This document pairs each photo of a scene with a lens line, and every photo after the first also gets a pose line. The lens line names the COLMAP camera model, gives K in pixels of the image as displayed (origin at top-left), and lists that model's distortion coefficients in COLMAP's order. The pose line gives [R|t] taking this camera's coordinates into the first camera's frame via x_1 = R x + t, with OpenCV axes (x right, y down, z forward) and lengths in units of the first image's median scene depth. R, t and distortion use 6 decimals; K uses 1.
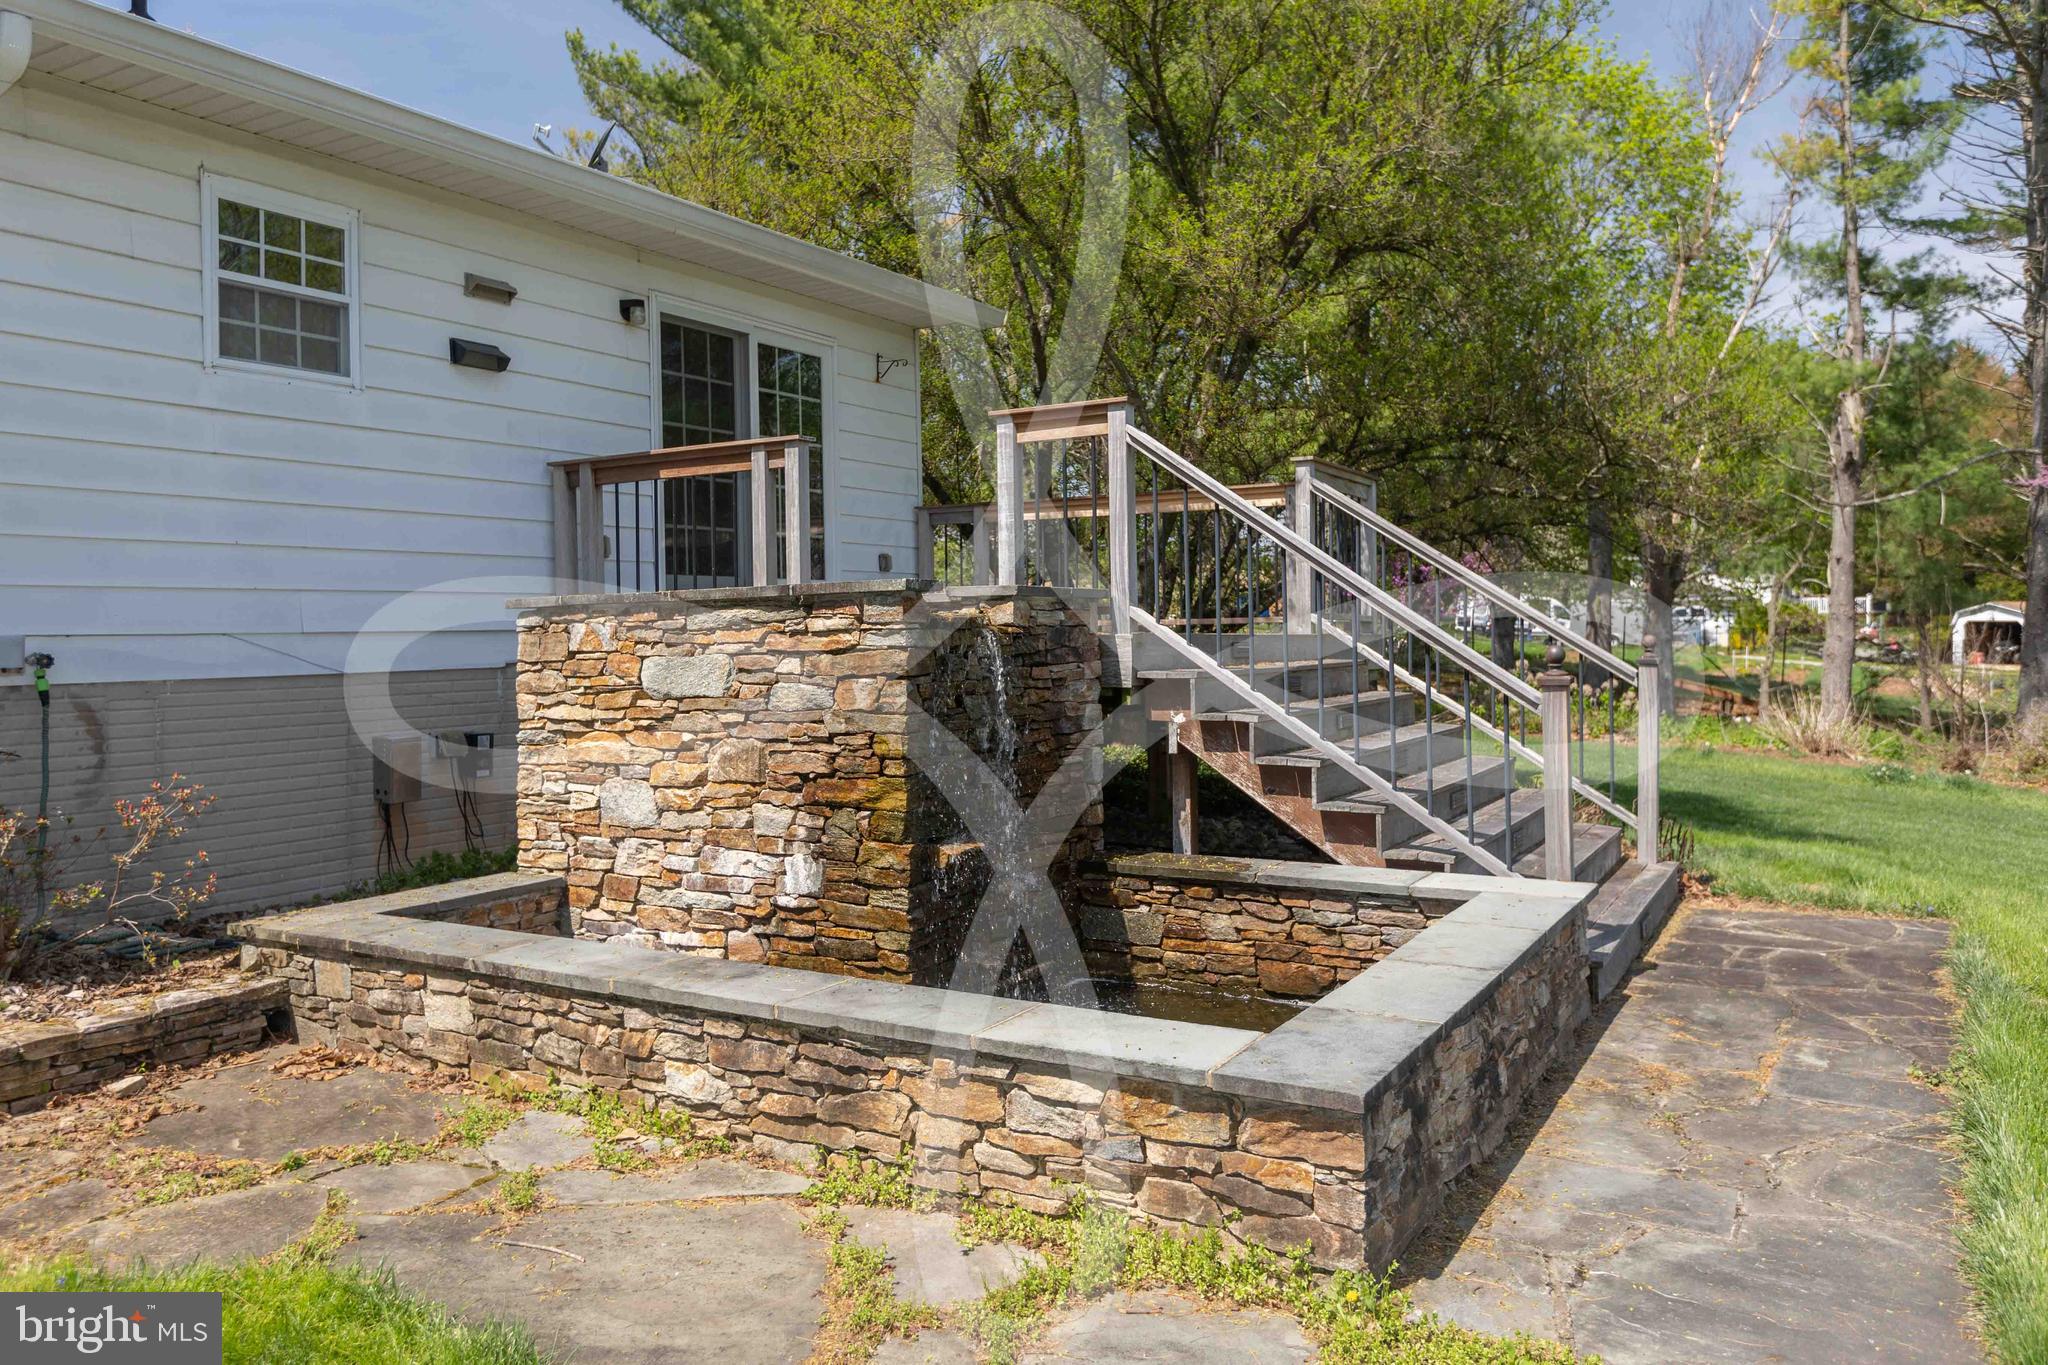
lens RADIAL K [[1453.8, 0, 1028.3], [0, 1453.8, 618.3], [0, 0, 1]] dist [0.001983, -0.000684]
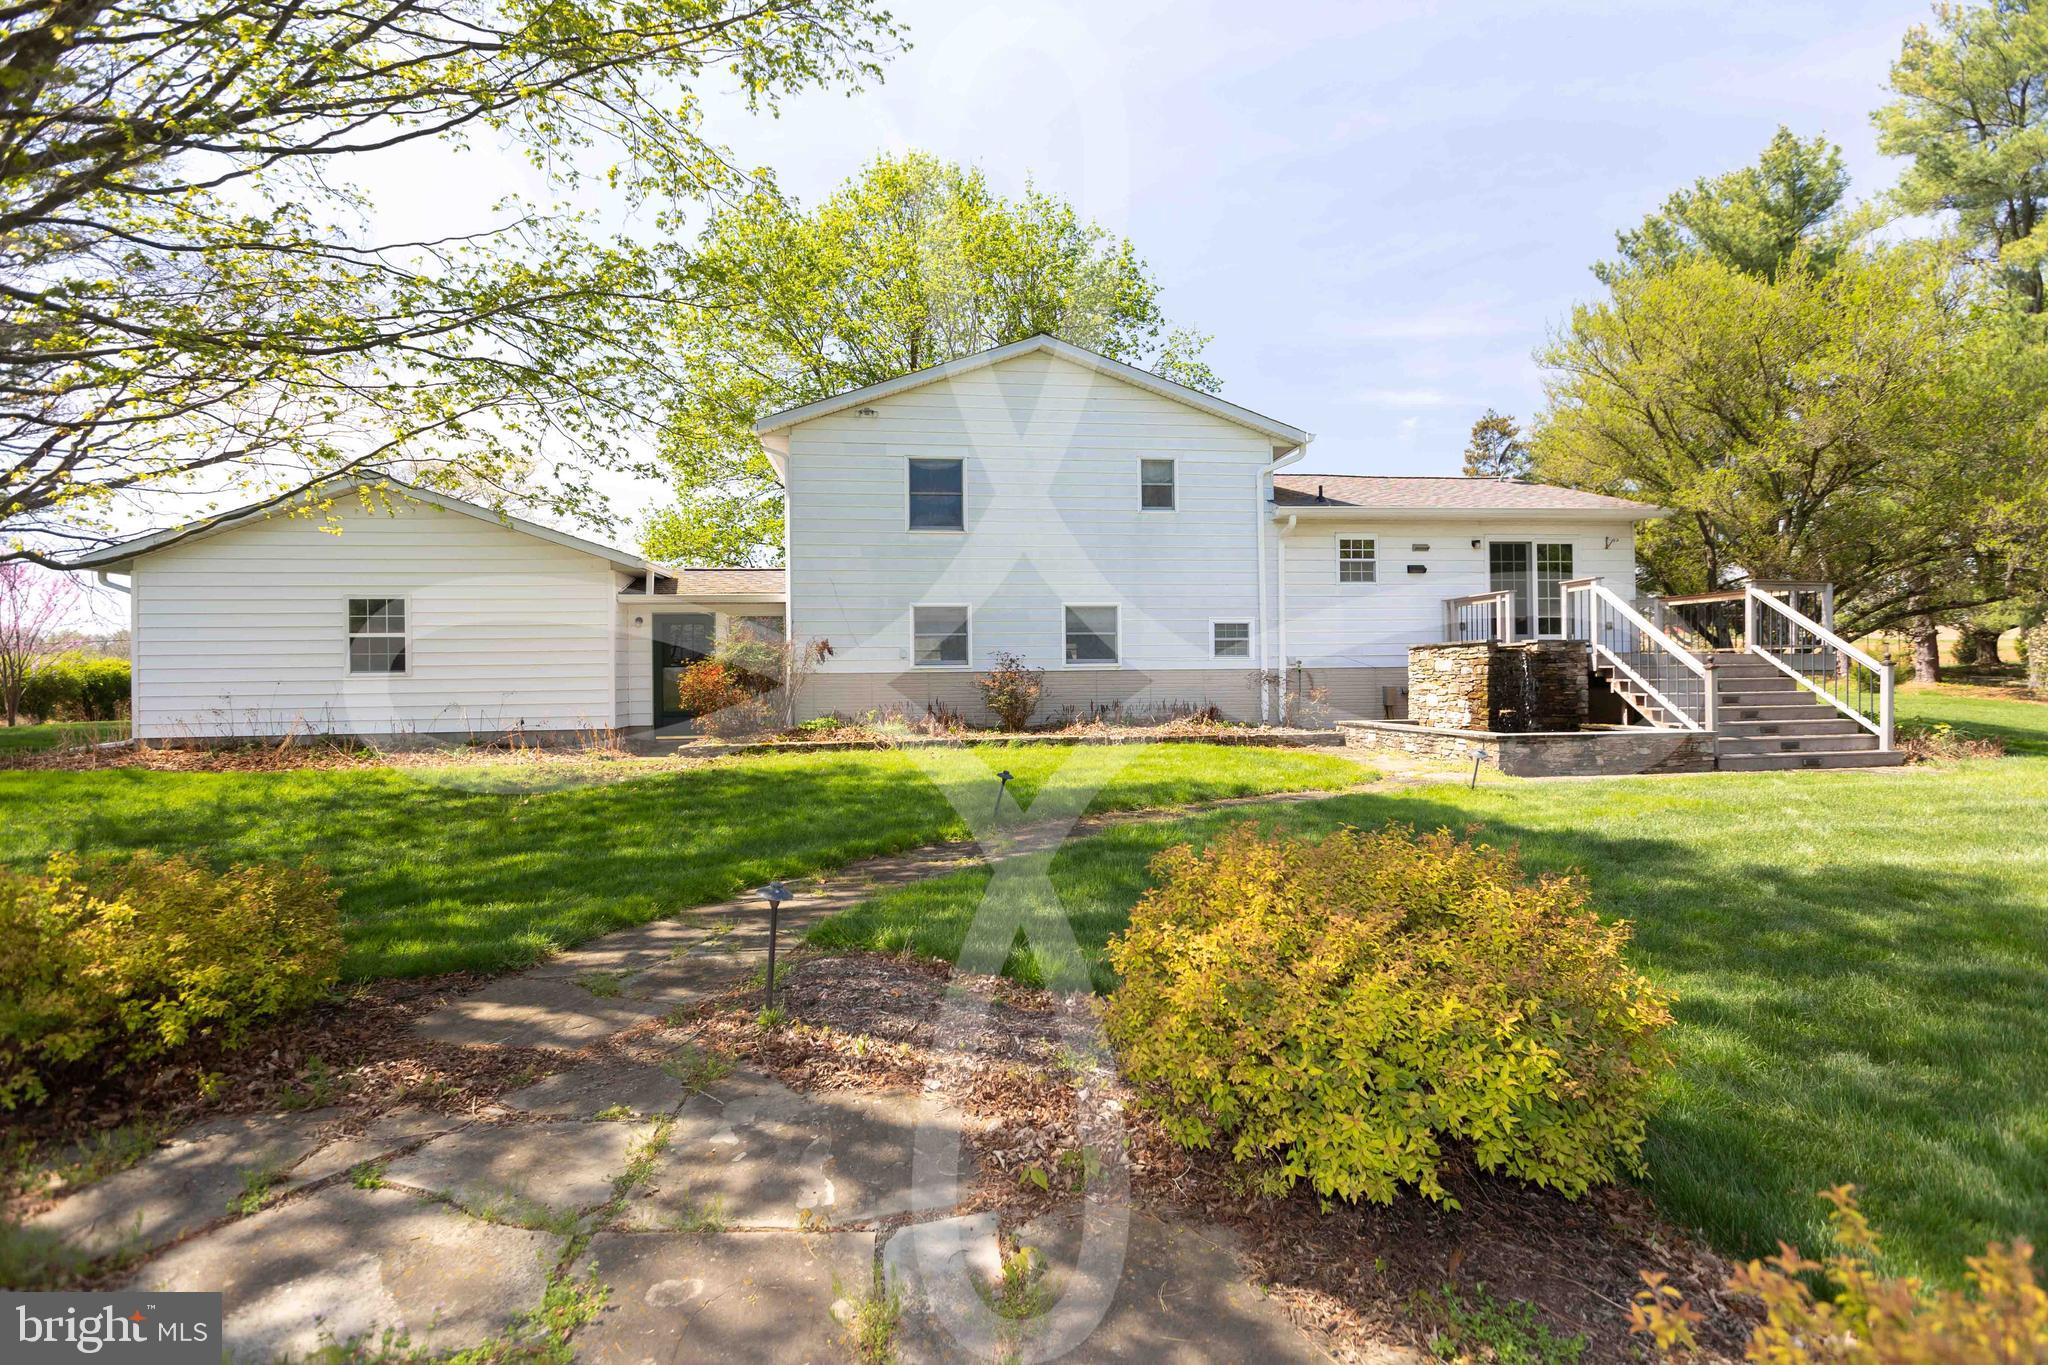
lens RADIAL K [[1025.7, 0, 1020.1], [0, 1025.7, 681.8], [0, 0, 1]] dist [0.005036, 0.001166]
pose [[0.634512, 0.011296, -0.772830, 0.991530], [0.009465, 0.999705, 0.022383, 0.009929], [0.772855, -0.021517, 0.634218, -1.352518]]
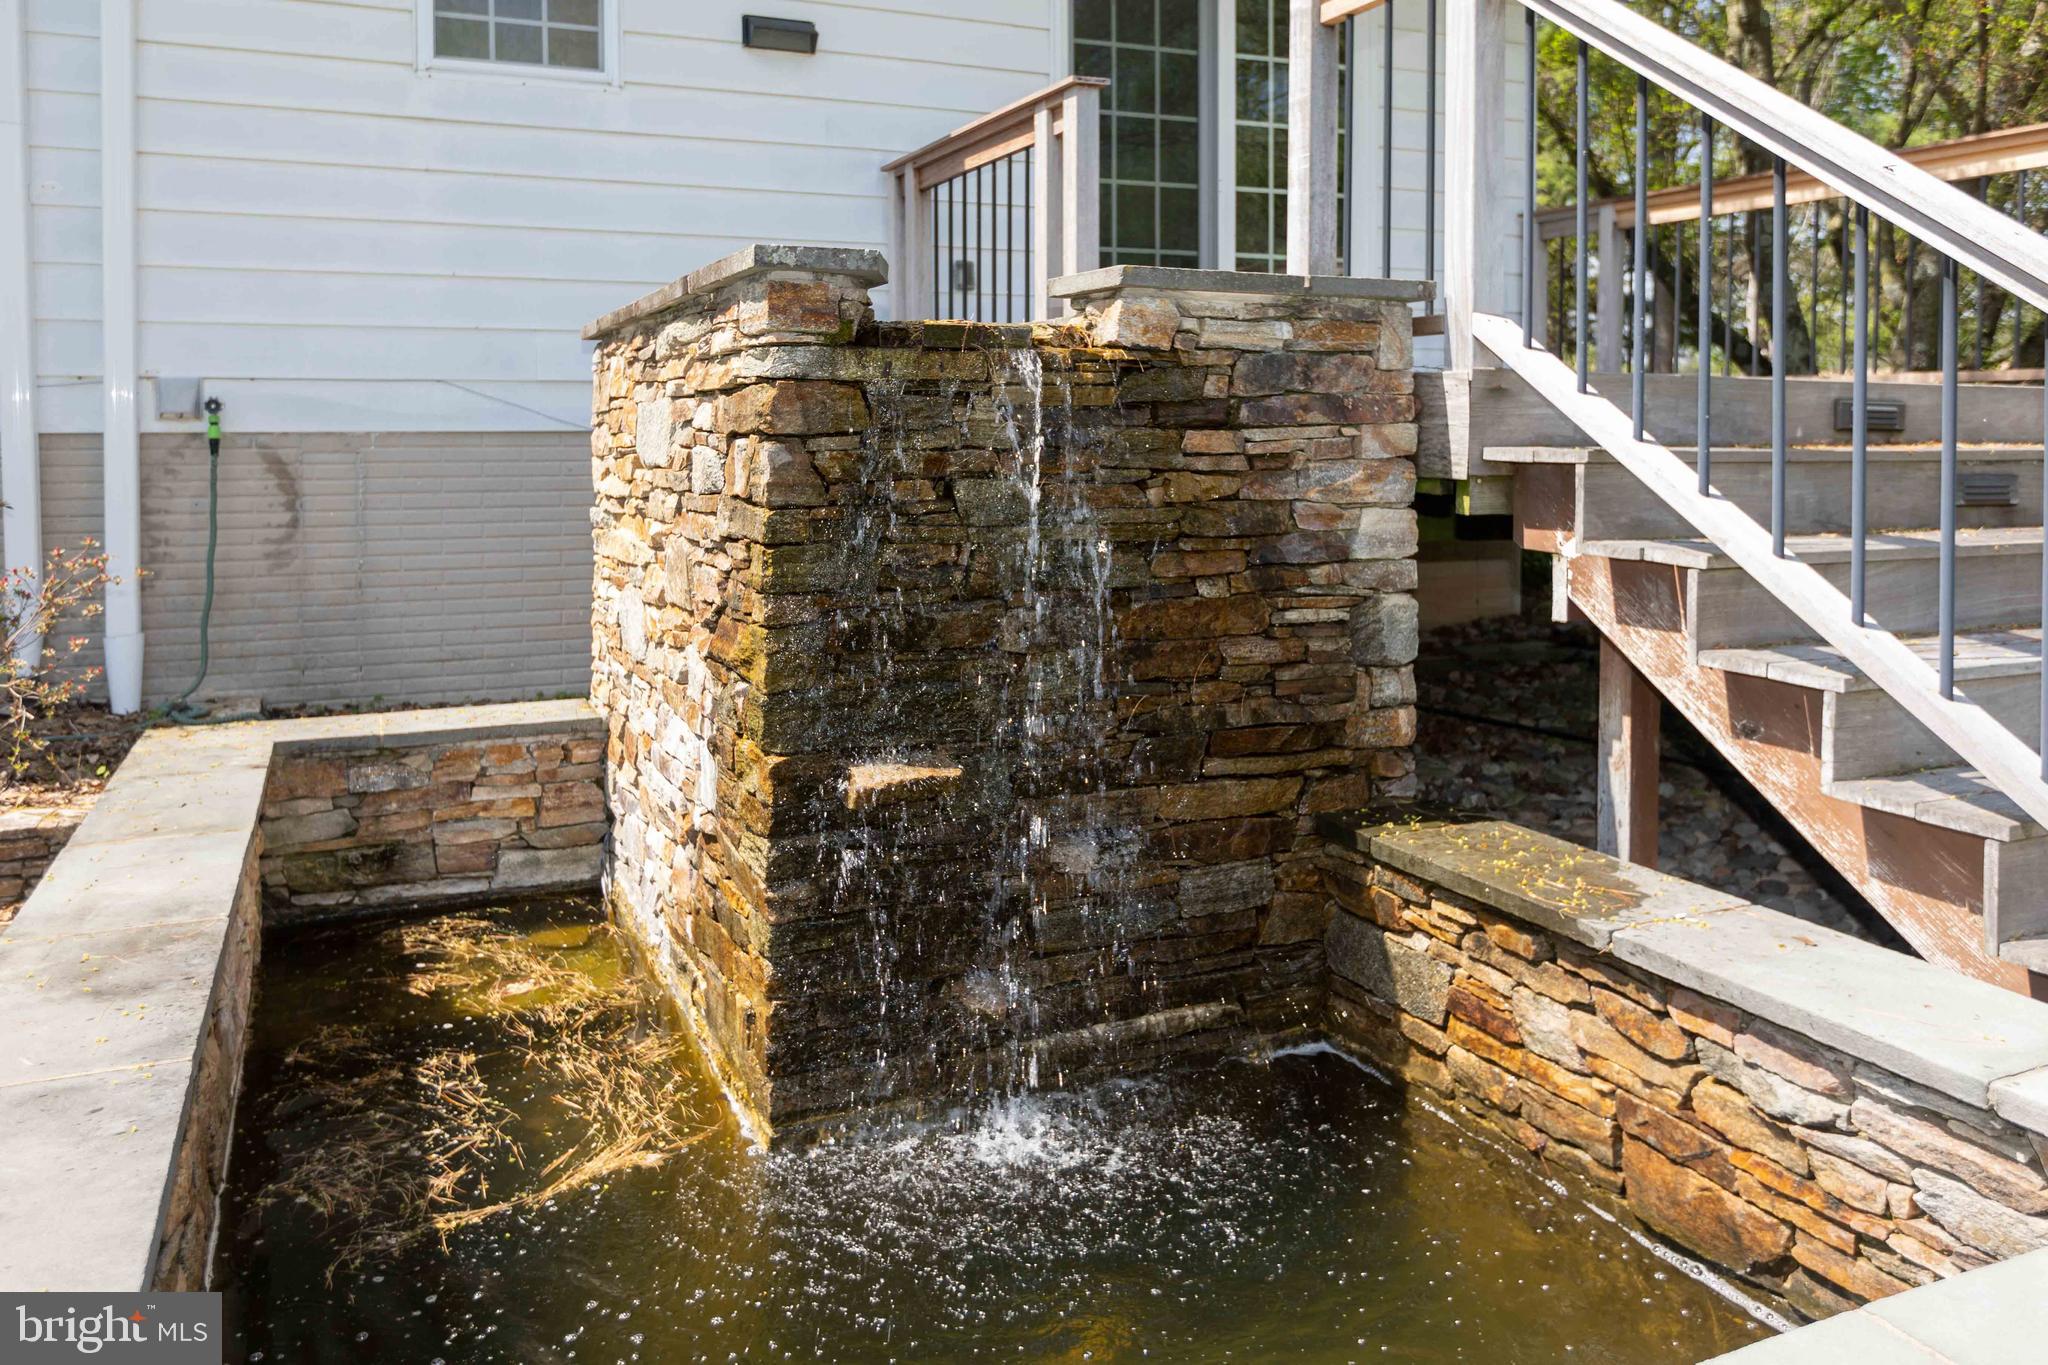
lens RADIAL K [[1453.8, 0, 995.8], [0, 1453.8, 474.6], [0, 0, 1]] dist [0.001983, -0.000684]
pose [[0.805576, 0.033788, -0.591528, 0.232703], [-0.004833, 0.998714, 0.050466, 0.022120], [0.592473, -0.037795, 0.804704, 0.512948]]
